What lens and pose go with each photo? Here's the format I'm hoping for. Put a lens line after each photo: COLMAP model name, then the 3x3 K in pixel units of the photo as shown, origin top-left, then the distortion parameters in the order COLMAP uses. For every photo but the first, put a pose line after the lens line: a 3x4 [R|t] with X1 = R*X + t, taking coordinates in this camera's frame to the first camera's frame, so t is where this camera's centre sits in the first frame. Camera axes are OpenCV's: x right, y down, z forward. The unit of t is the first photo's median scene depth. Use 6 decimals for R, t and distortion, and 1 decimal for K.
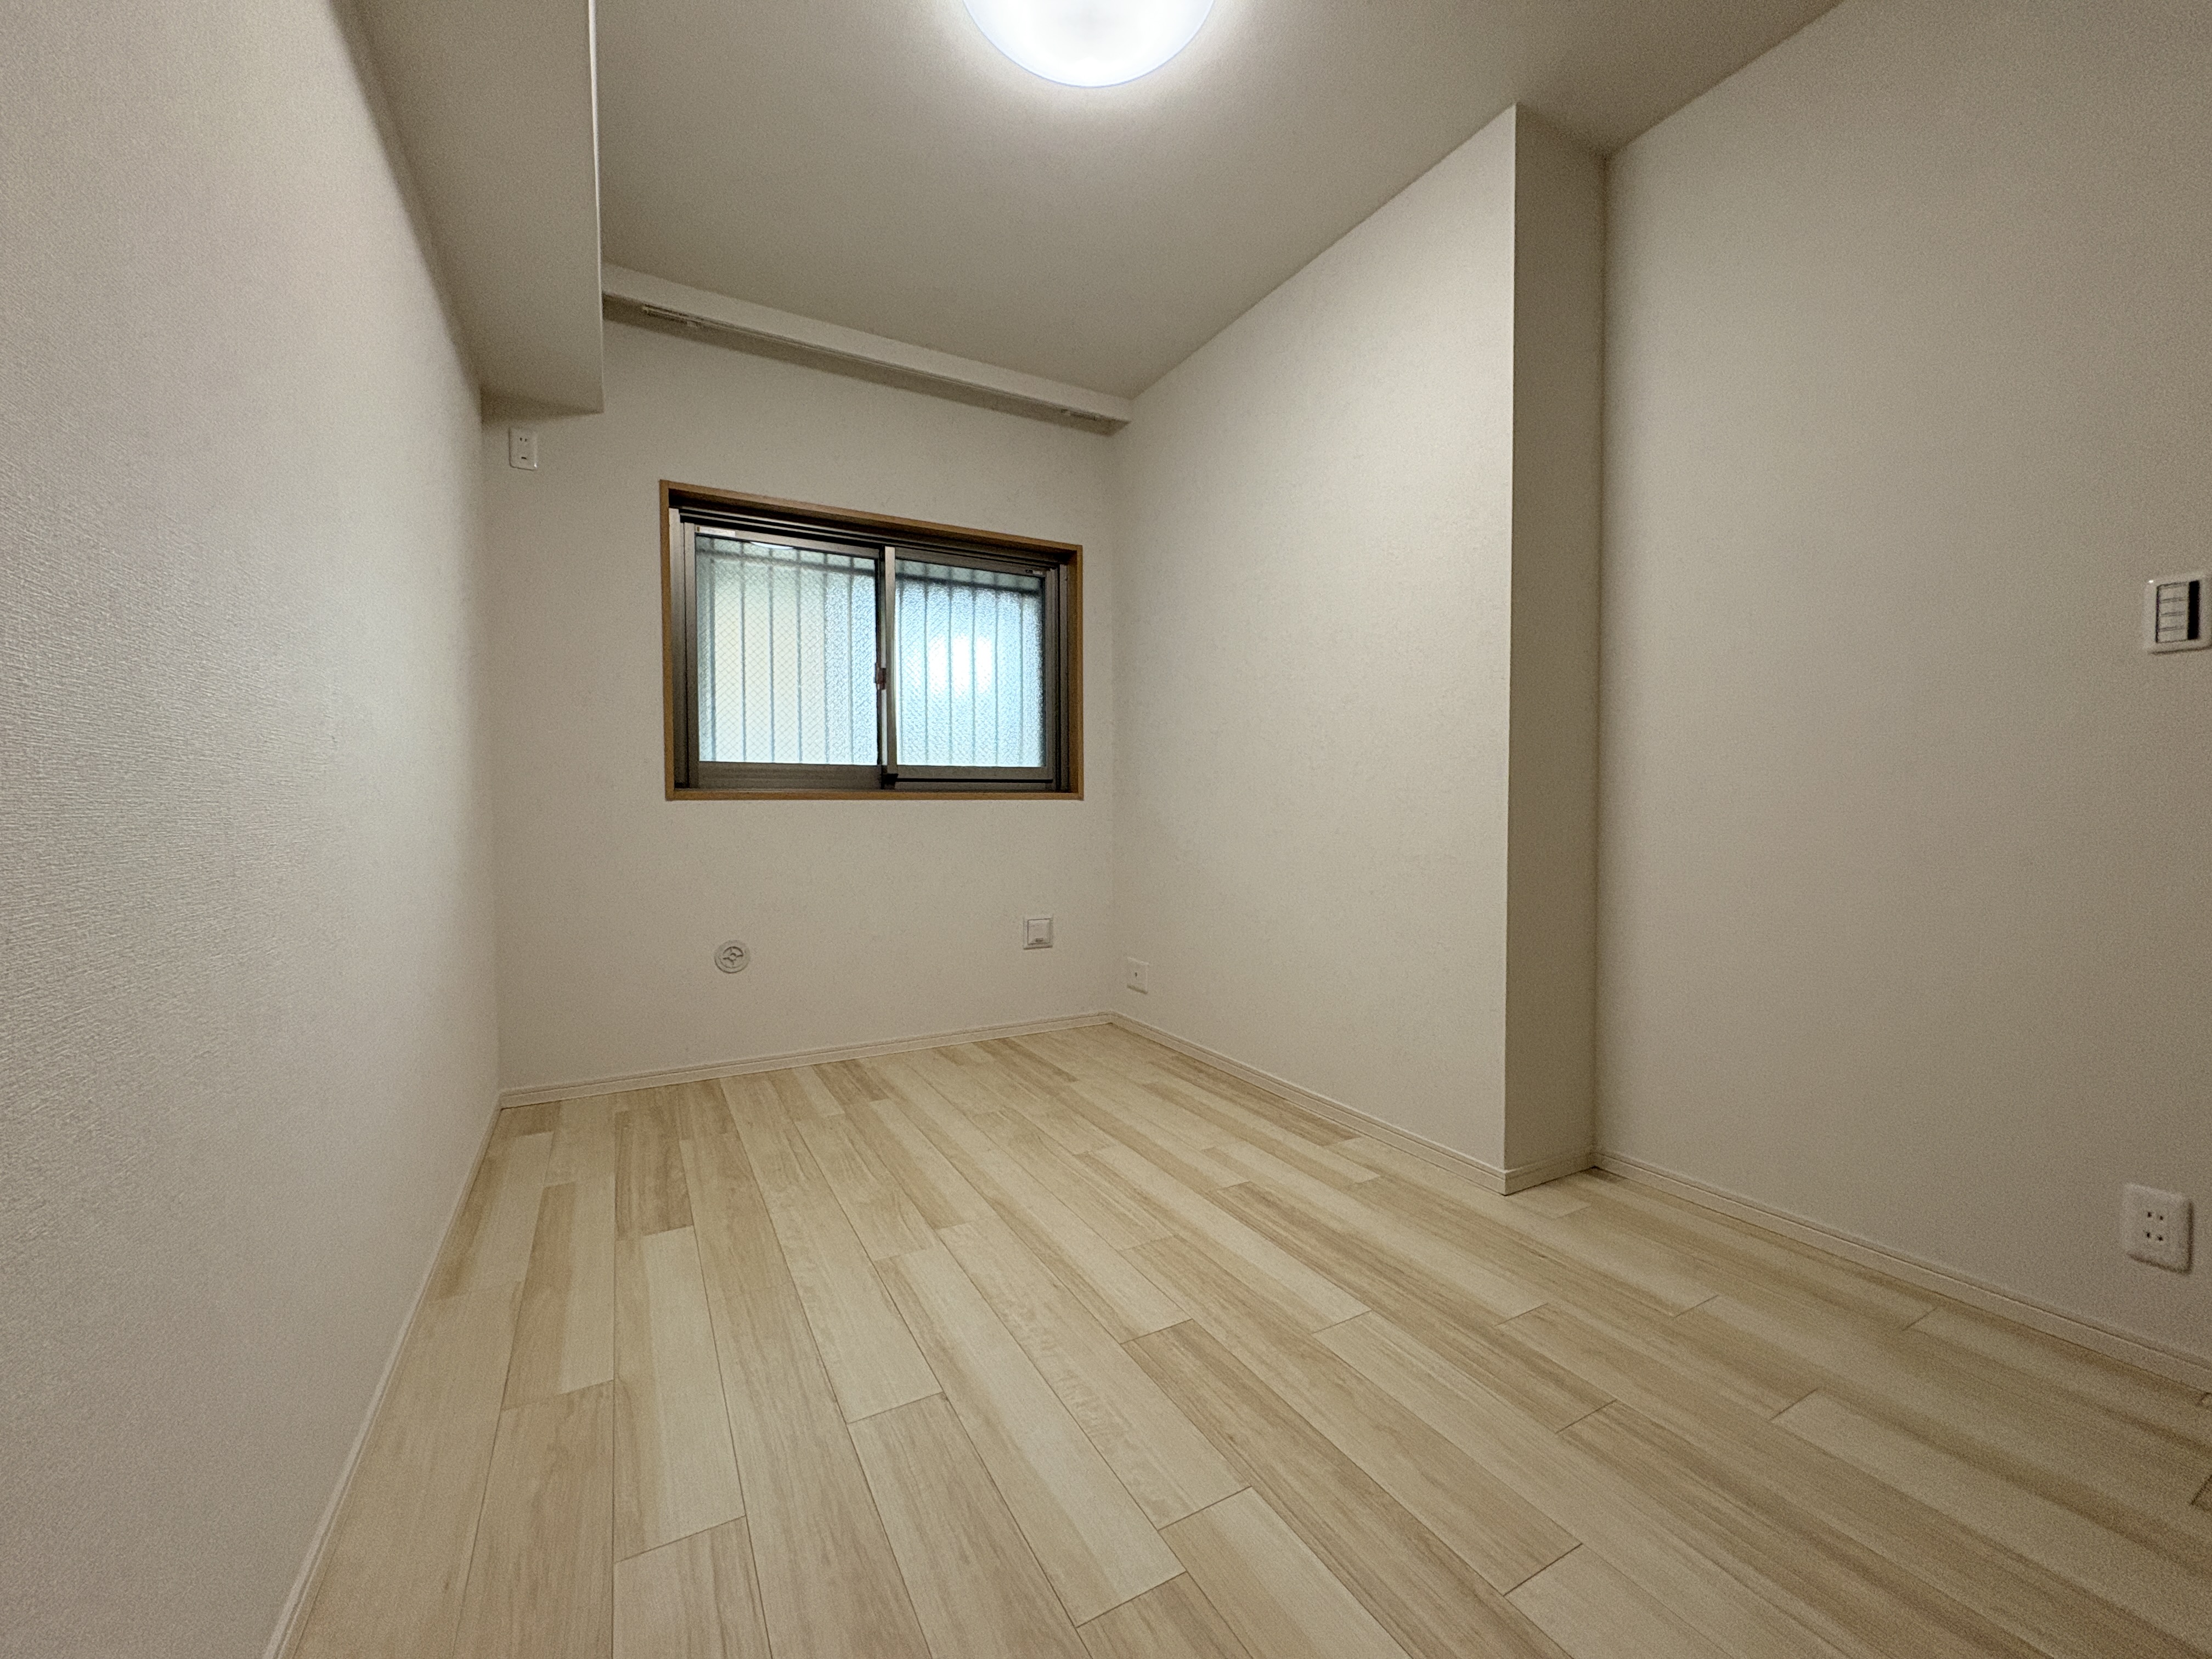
lens RADIAL K [[875.2, 0, 1109.7], [0, 875.2, 829.8], [0, 0, 1]] dist [0.000238, -0.000058]
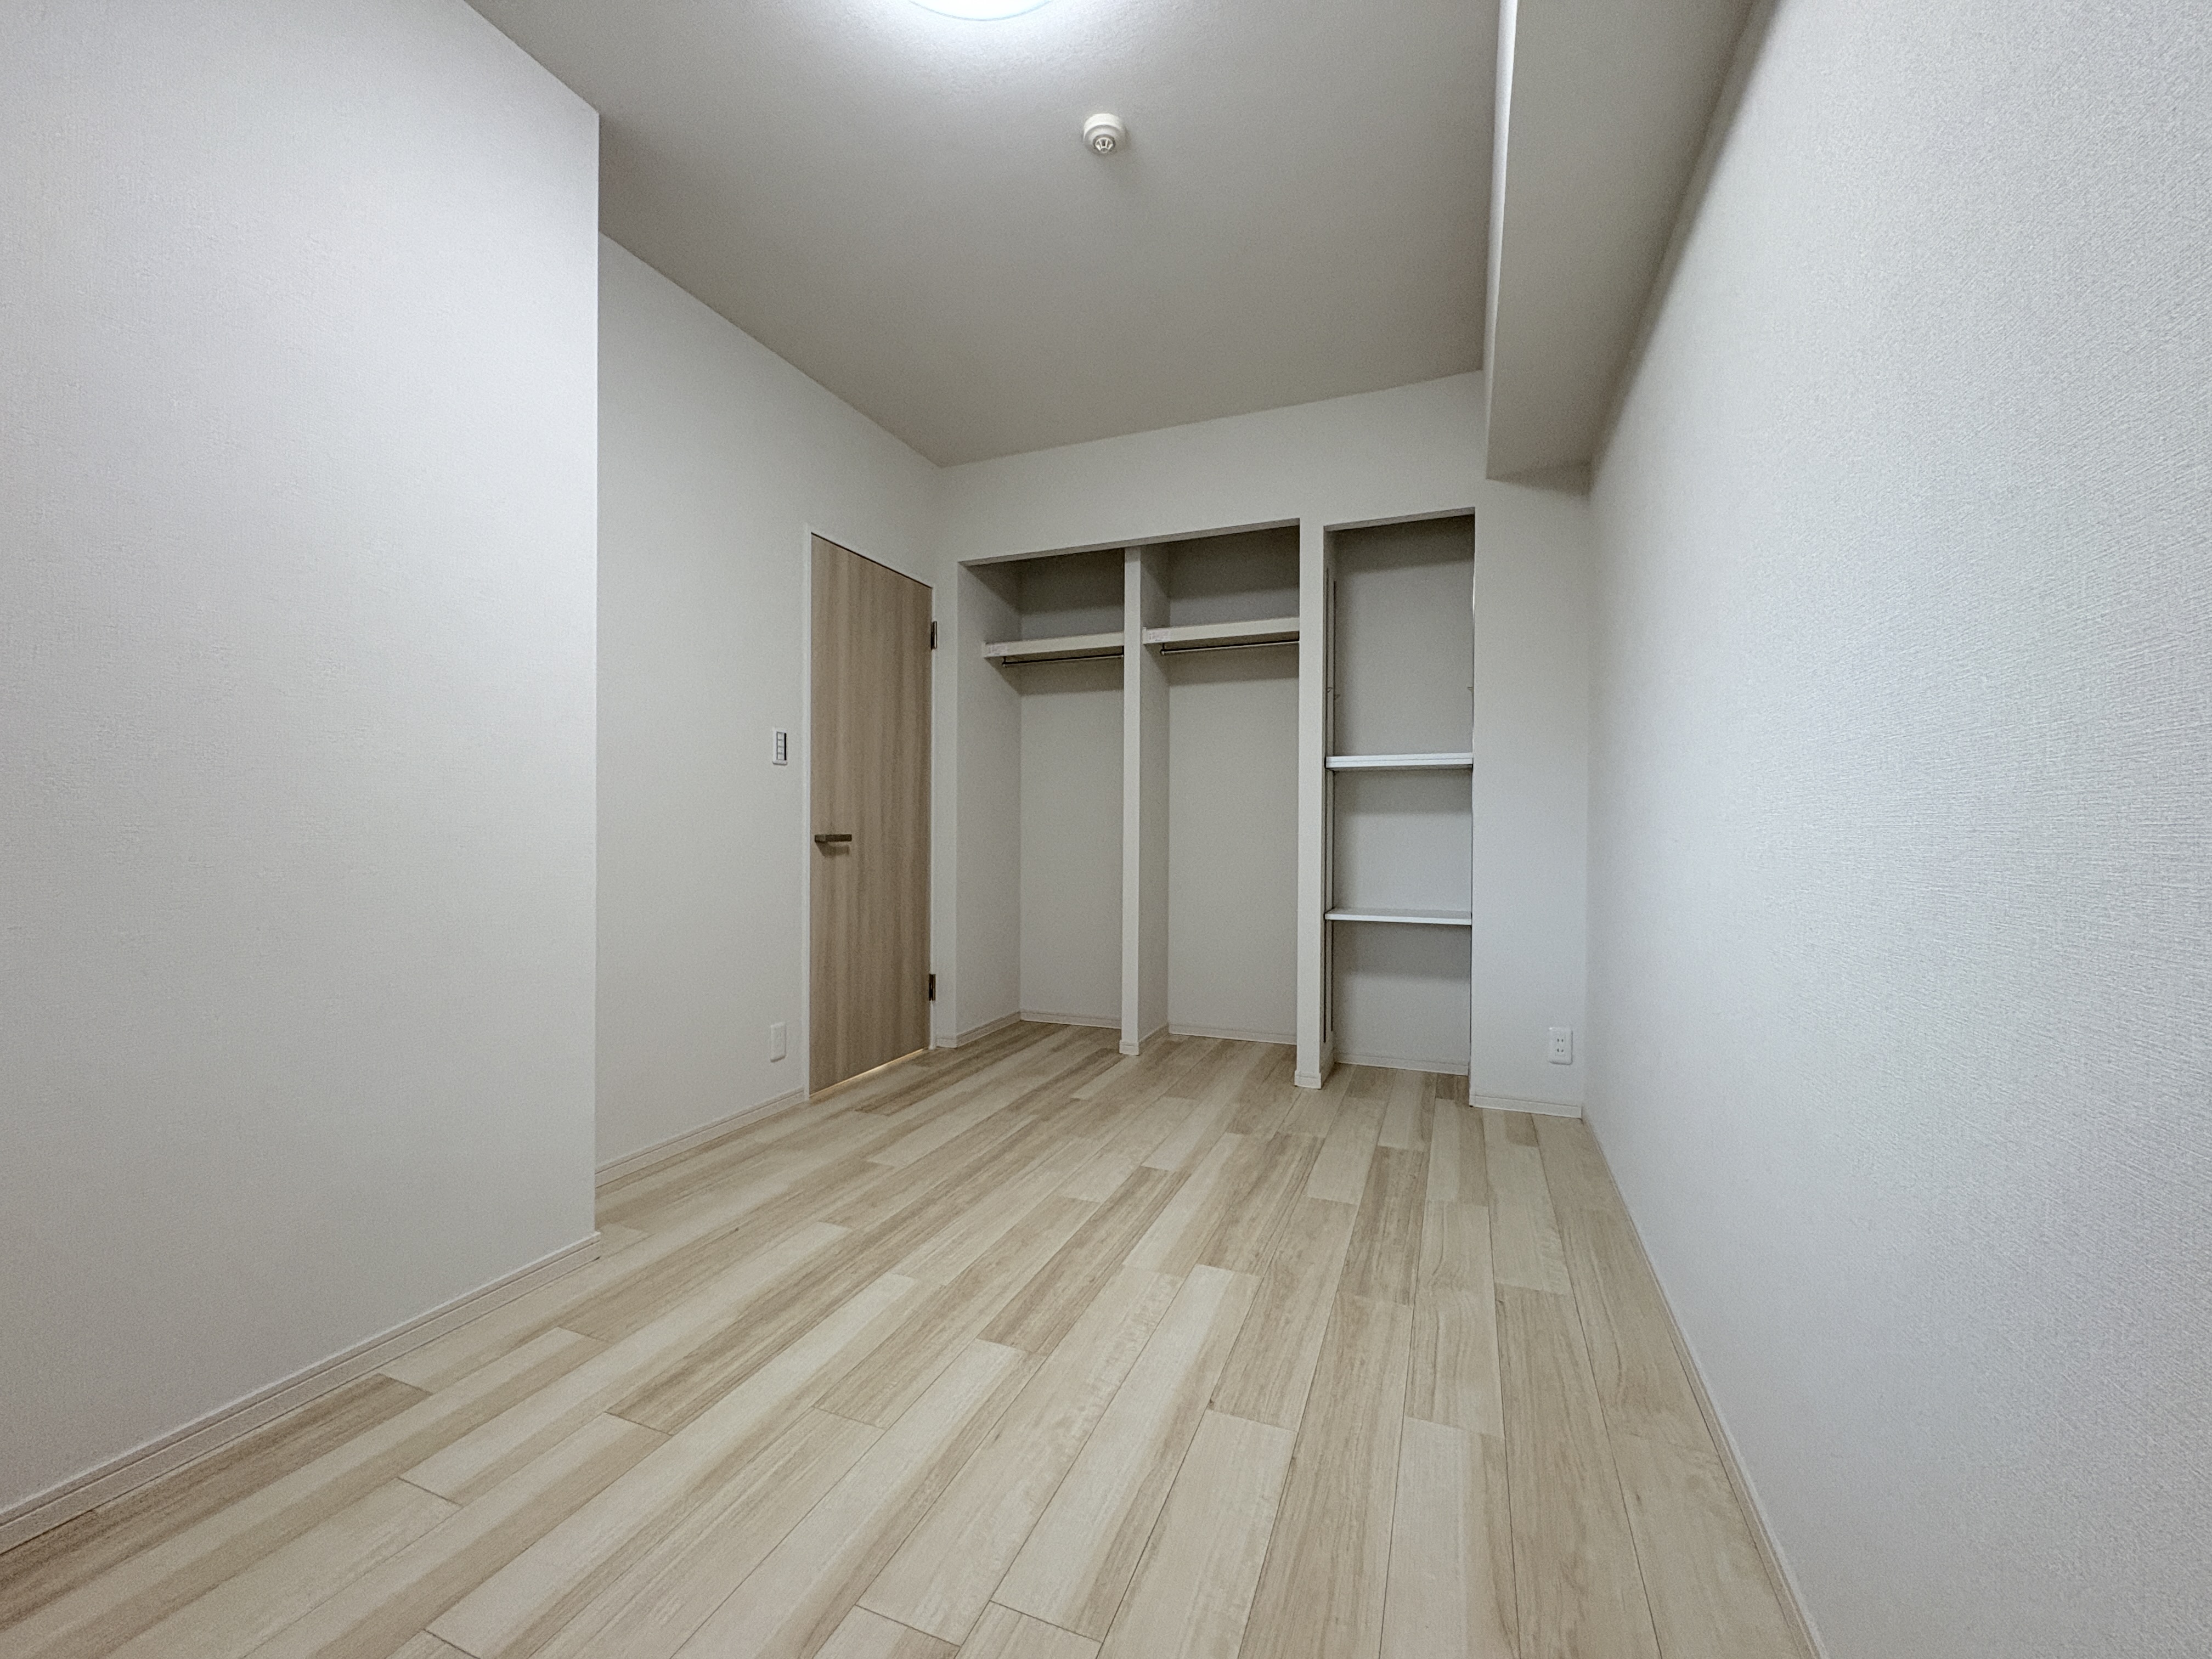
lens RADIAL K [[875.2, 0, 1109.7], [0, 875.2, 829.8], [0, 0, 1]] dist [0.000238, -0.000058]
pose [[-0.626638, -0.003675, 0.779302, -0.869819], [0.018392, 0.999641, 0.019503, -0.067000], [-0.779093, 0.026554, -0.626345, 1.616326]]
